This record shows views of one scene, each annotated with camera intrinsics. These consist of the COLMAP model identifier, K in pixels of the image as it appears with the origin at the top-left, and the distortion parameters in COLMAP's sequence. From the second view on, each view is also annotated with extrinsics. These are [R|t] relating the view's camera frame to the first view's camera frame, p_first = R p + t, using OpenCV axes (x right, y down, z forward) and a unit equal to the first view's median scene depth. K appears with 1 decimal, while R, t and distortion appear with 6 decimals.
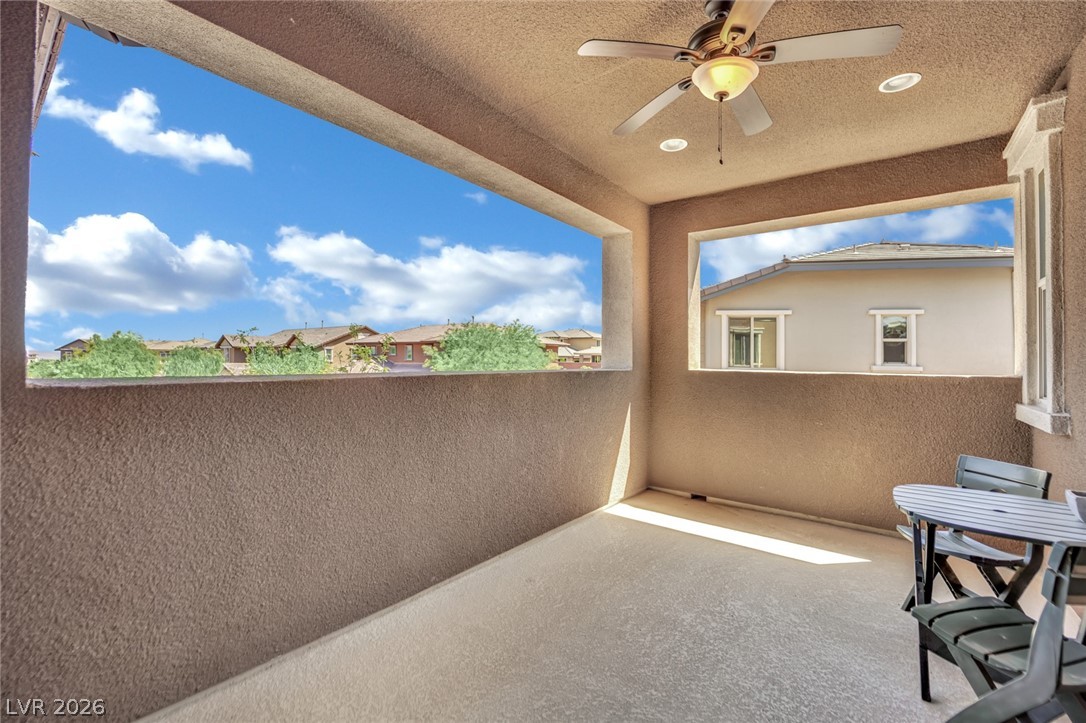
lens RADIAL K [[445.1, 0, 545.2], [0, 445.1, 364.8], [0, 0, 1]] dist [-0.019124, 0.000832]
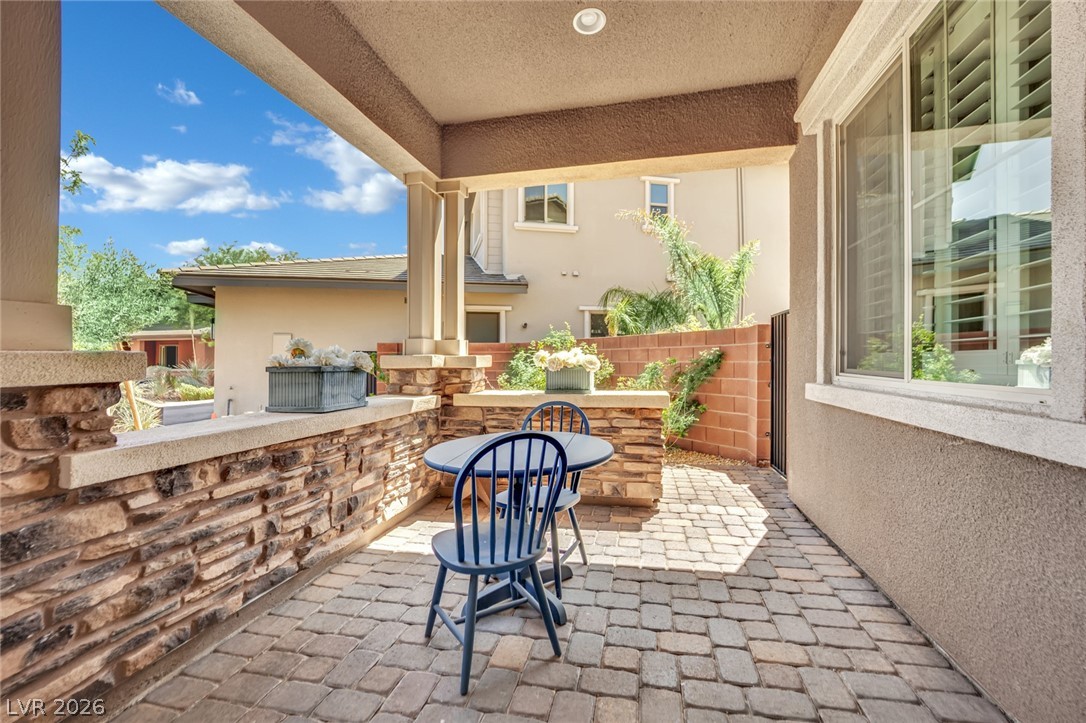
lens RADIAL K [[445.1, 0, 545.2], [0, 445.1, 364.8], [0, 0, 1]] dist [-0.019124, 0.000832]
pose [[0.999532, -0.021191, 0.022053, 1.062442], [0.021744, 0.999448, -0.025130, 0.505769], [-0.021509, 0.025597, 0.999441, -0.522610]]
